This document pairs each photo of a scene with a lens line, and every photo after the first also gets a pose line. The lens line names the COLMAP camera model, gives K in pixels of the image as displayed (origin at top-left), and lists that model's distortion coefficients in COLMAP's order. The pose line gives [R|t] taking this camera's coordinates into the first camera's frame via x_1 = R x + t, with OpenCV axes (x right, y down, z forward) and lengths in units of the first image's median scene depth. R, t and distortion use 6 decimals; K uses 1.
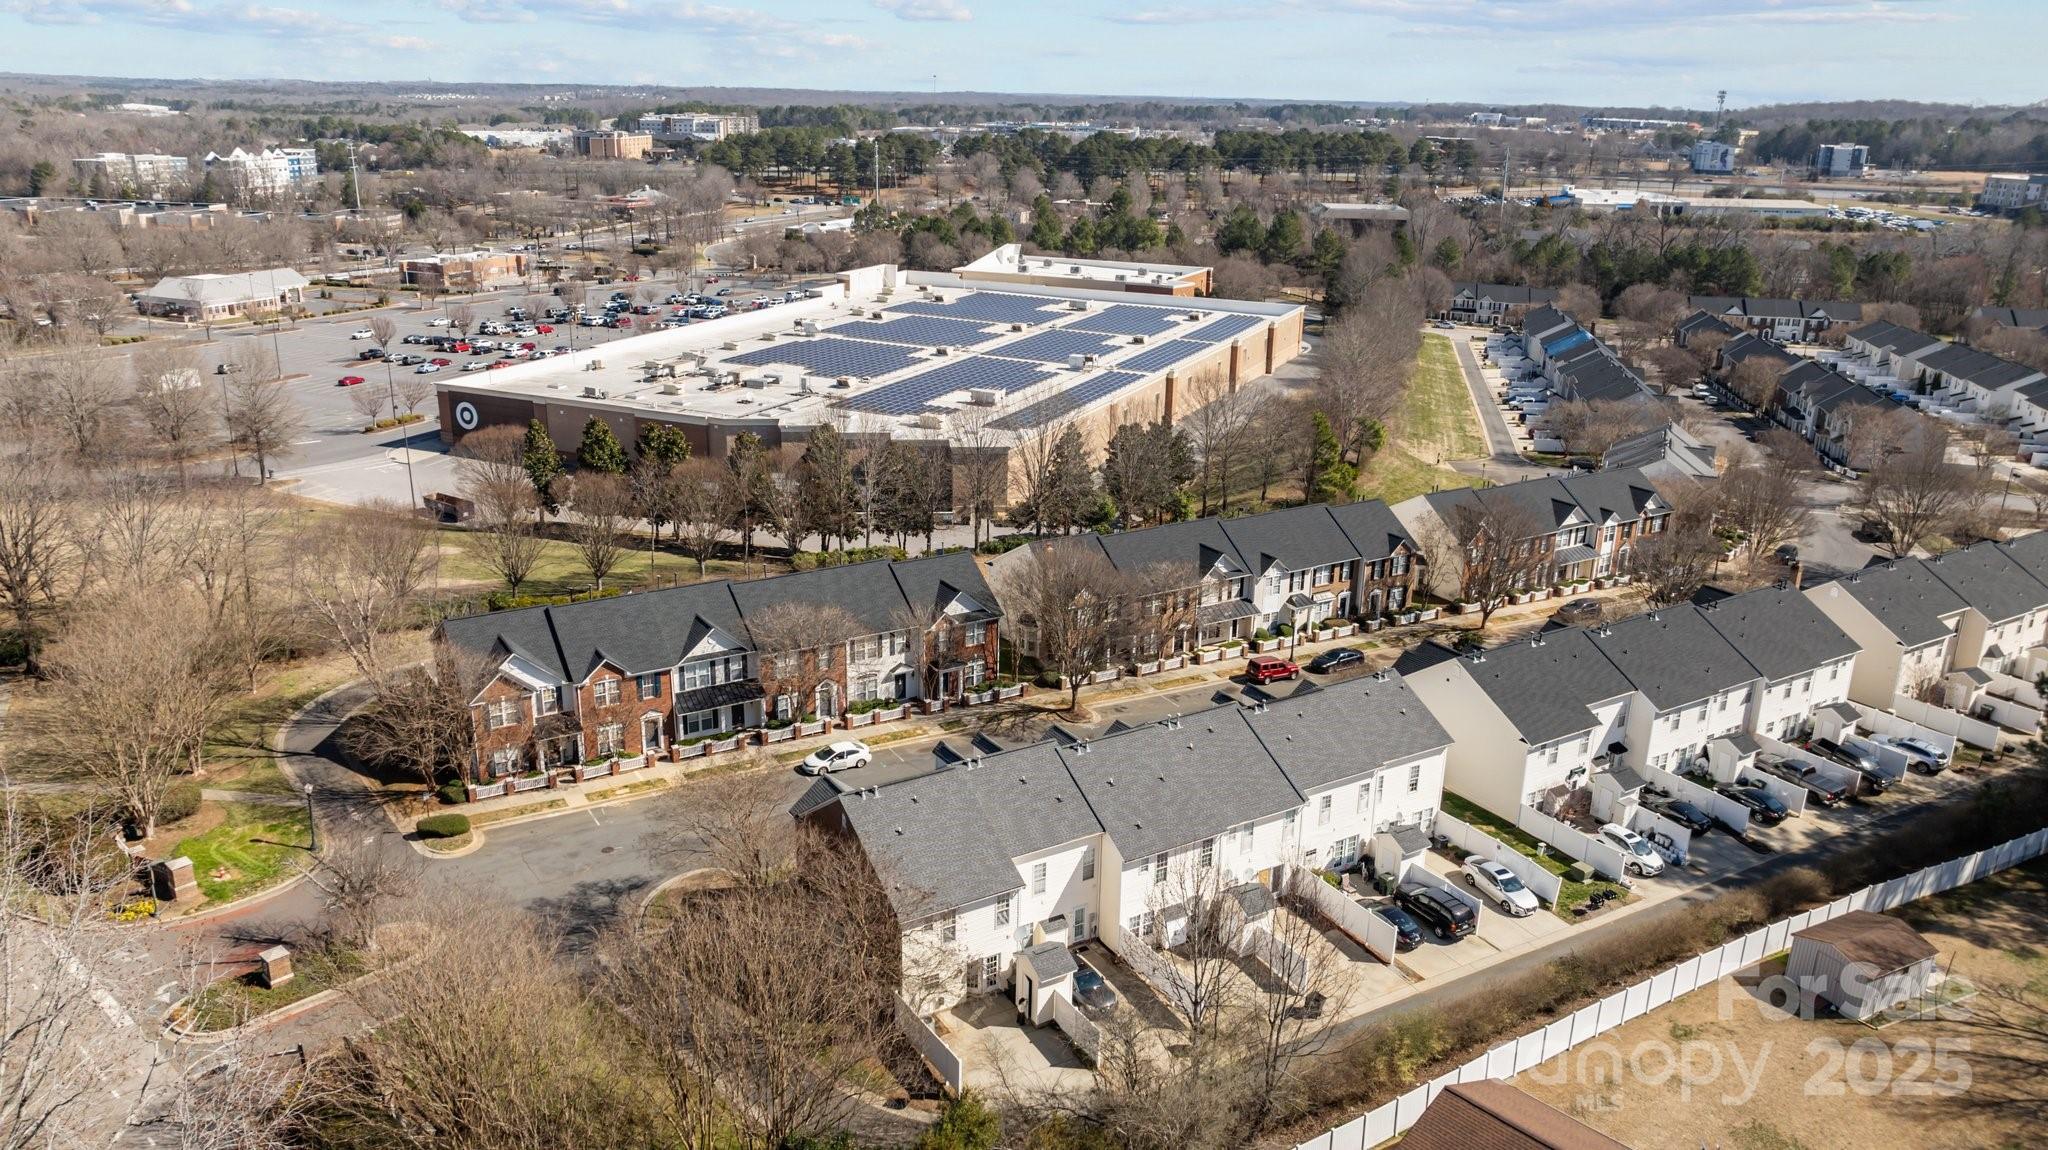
lens RADIAL K [[1461.8, 0, 1015.9], [0, 1461.8, 573.7], [0, 0, 1]] dist [-0.017900, -0.003867]
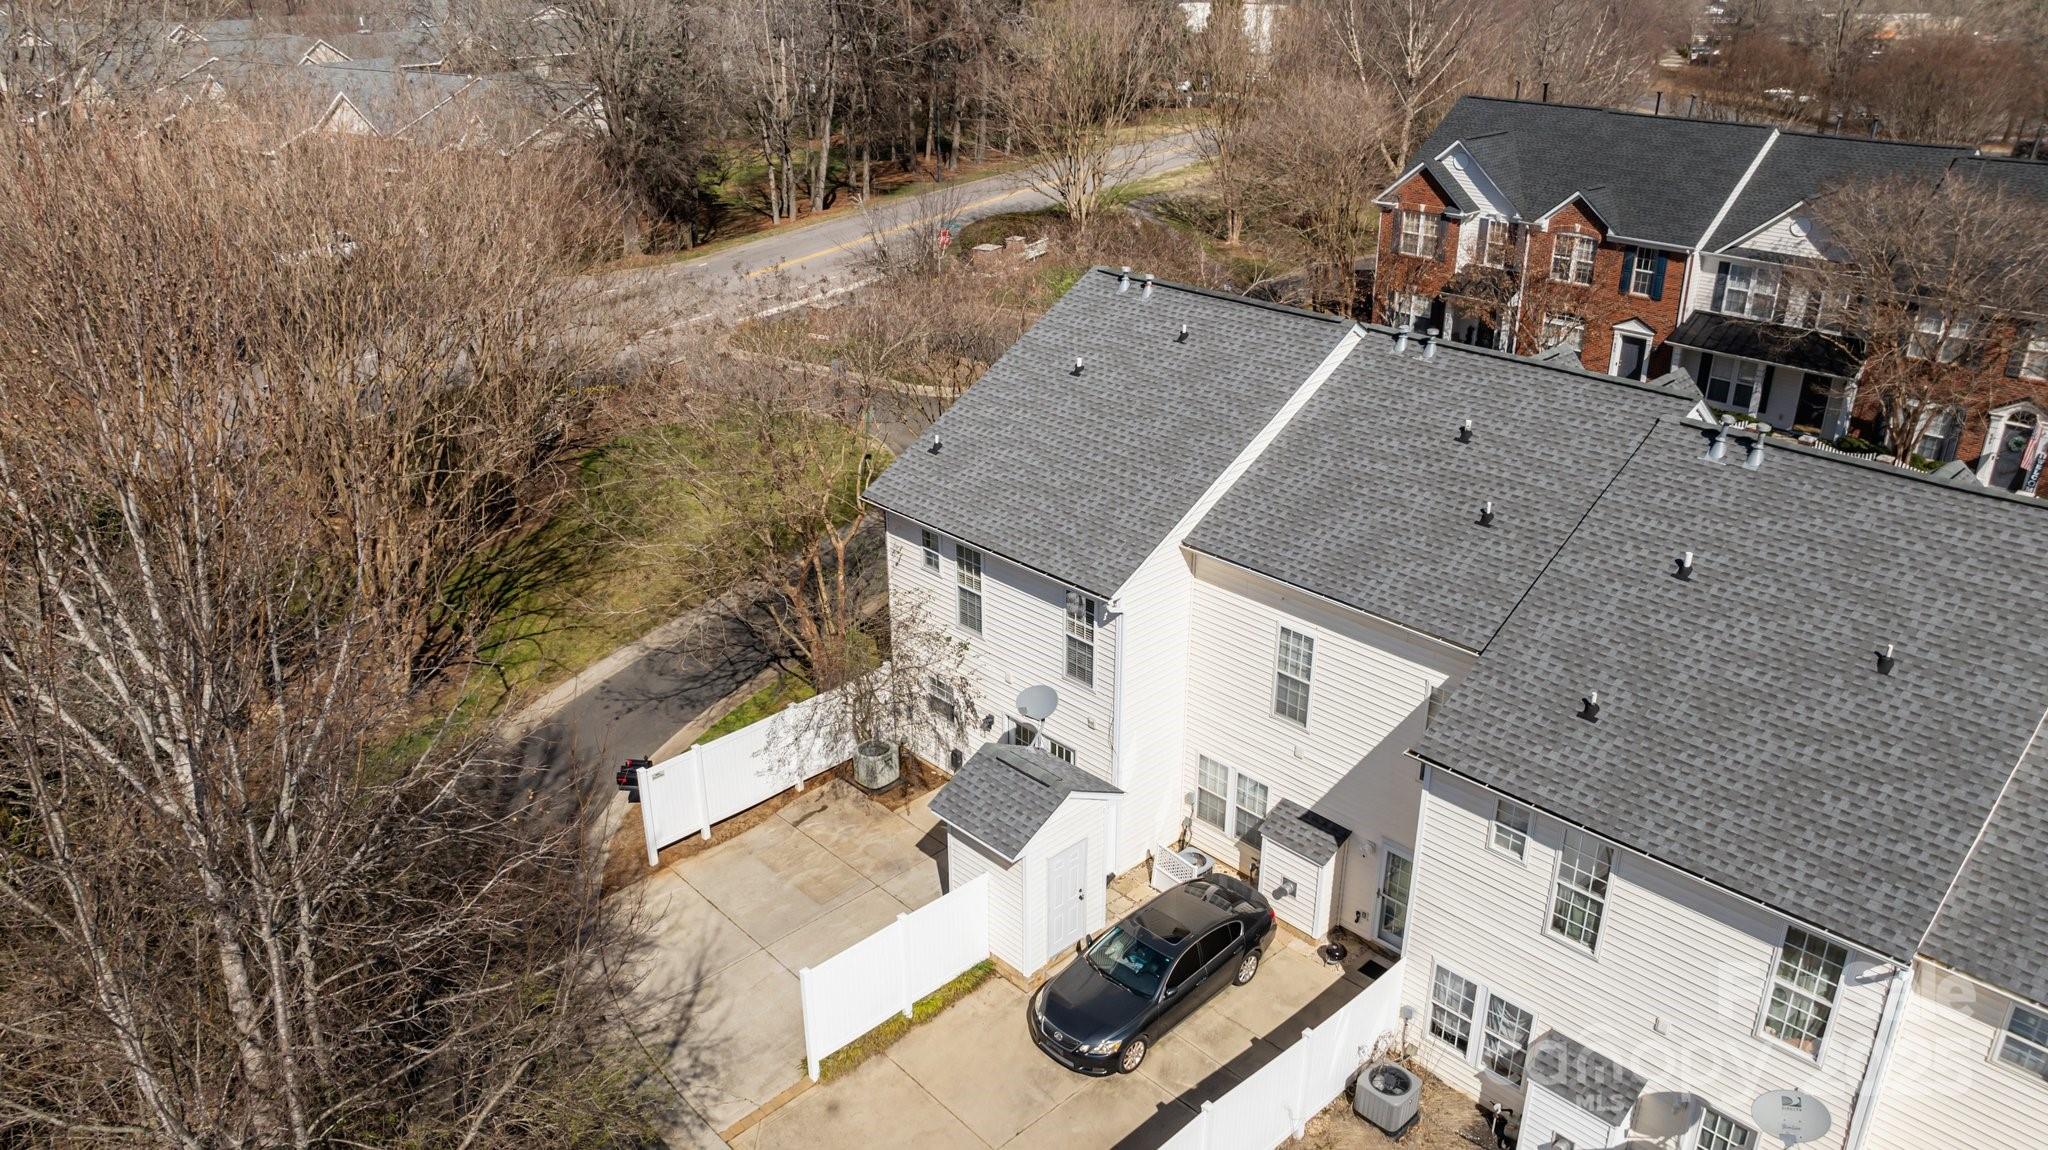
lens RADIAL K [[1461.8, 0, 1019.3], [0, 1461.8, 576.1], [0, 0, 1]] dist [-0.017900, -0.003867]
pose [[0.218977, 0.391109, -0.893914, 0.239919], [-0.297578, 0.899272, 0.320558, 0.077756], [0.929245, 0.195815, 0.313305, 0.663735]]
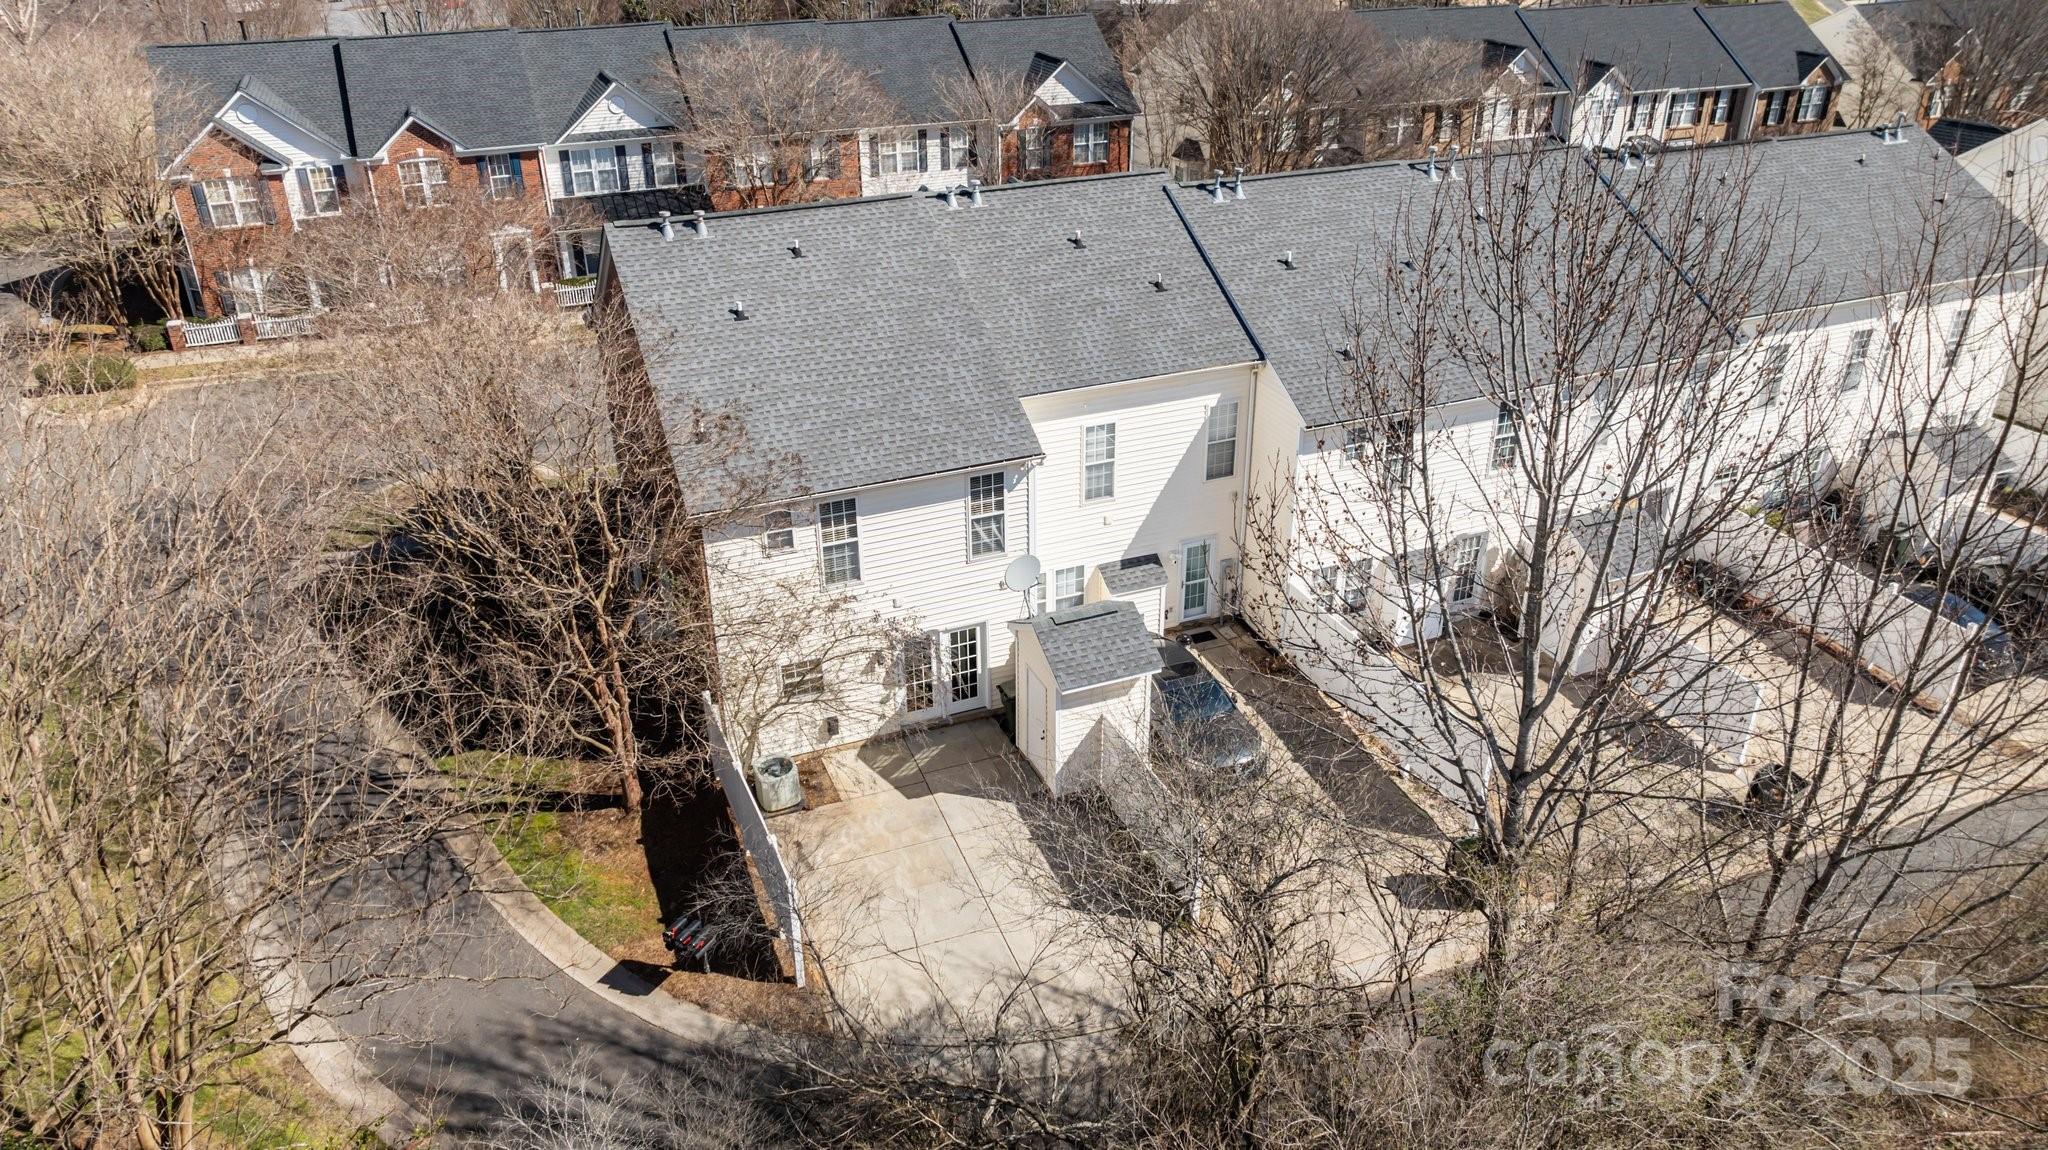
lens RADIAL K [[1461.8, 0, 1019.9], [0, 1461.8, 559.8], [0, 0, 1]] dist [-0.017900, -0.003867]
pose [[0.988255, 0.048499, -0.144917, 0.044990], [-0.025502, 0.987345, 0.156523, 0.137245], [0.150674, -0.150989, 0.976985, 0.464596]]
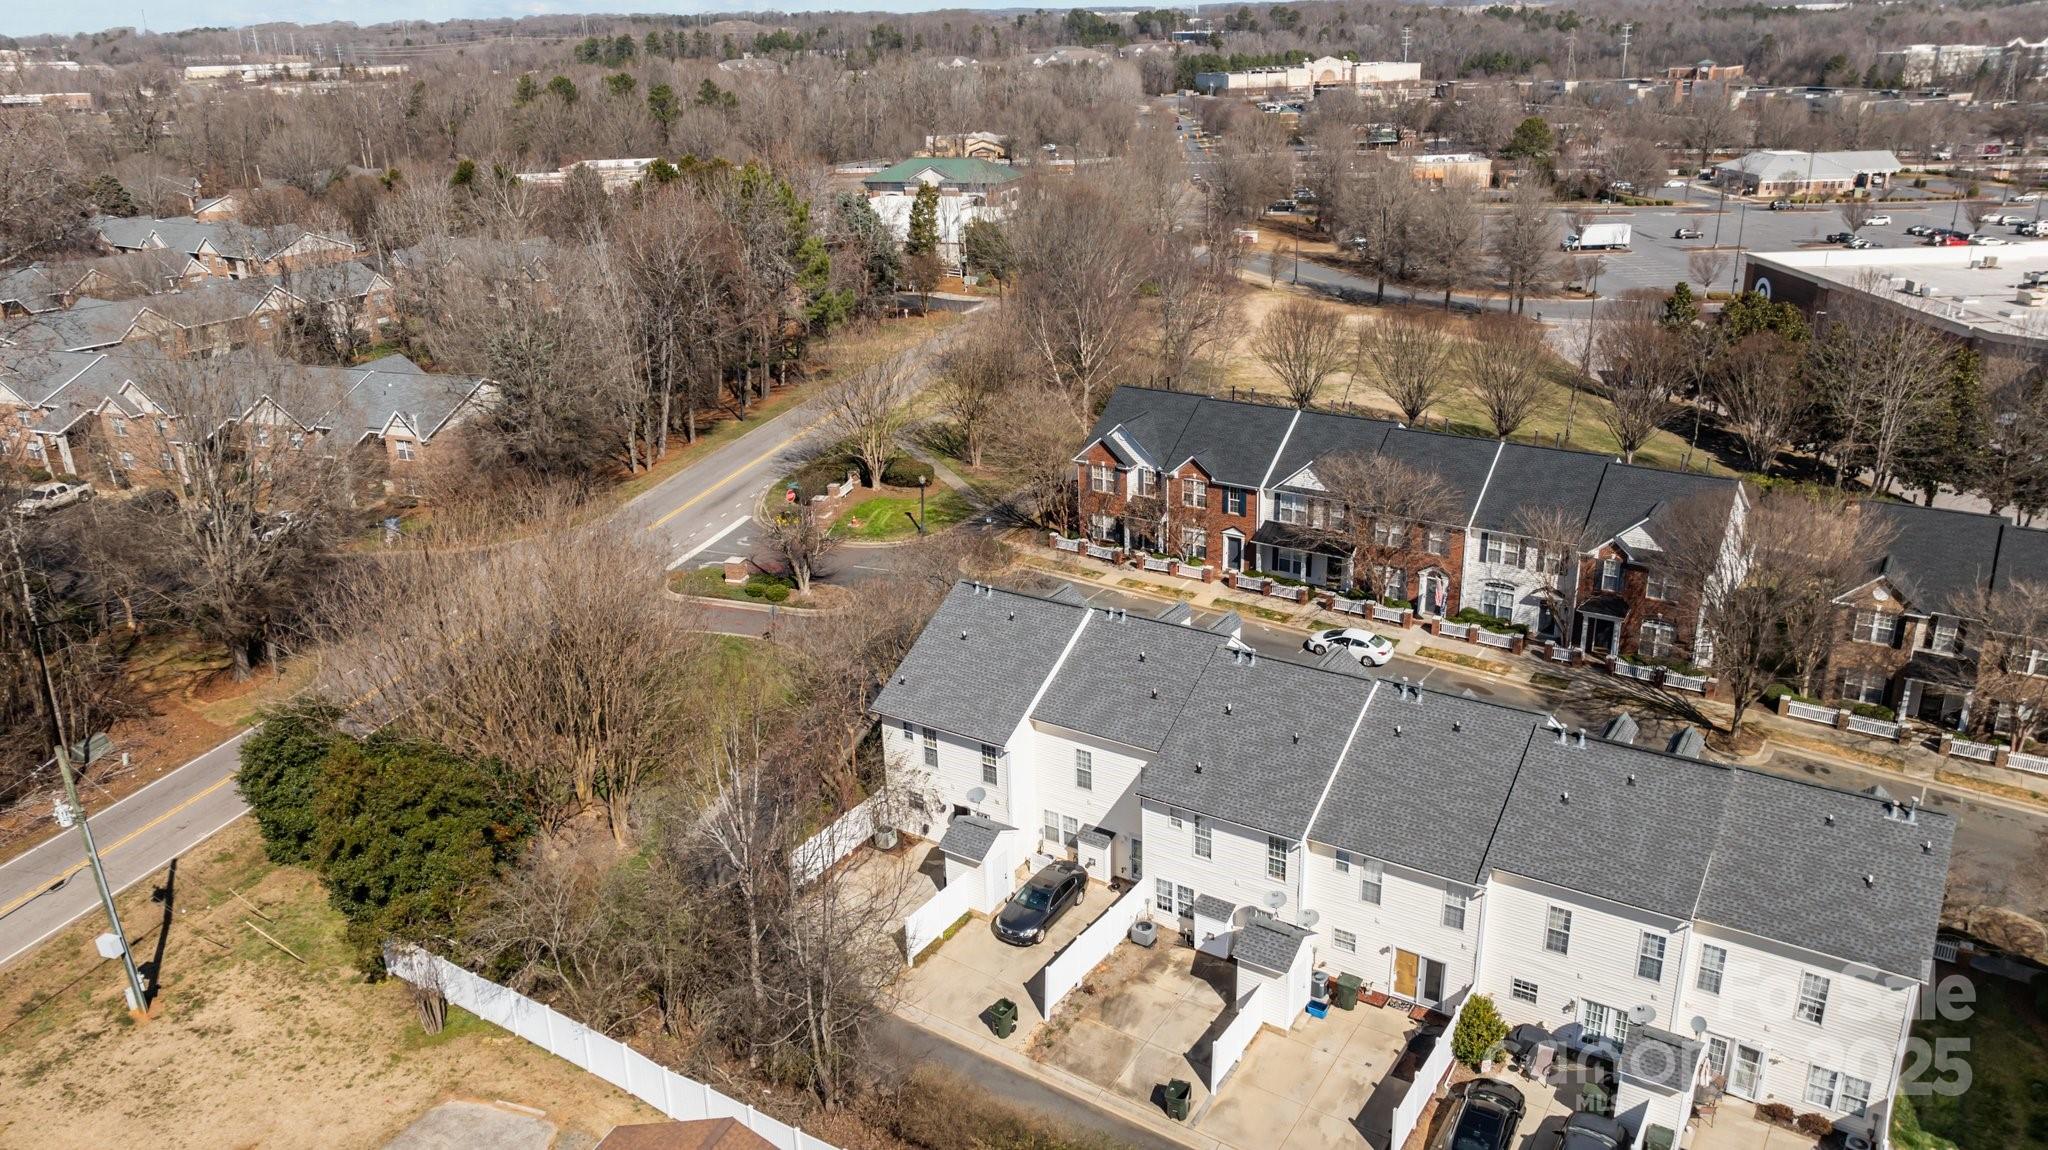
lens RADIAL K [[1461.8, 0, 1008.4], [0, 1461.8, 569.6], [0, 0, 1]] dist [-0.017900, -0.003867]
pose [[0.424328, 0.296184, -0.855699, 0.520198], [-0.246968, 0.947021, 0.205326, -0.038546], [0.871179, 0.124205, 0.474995, 0.458186]]
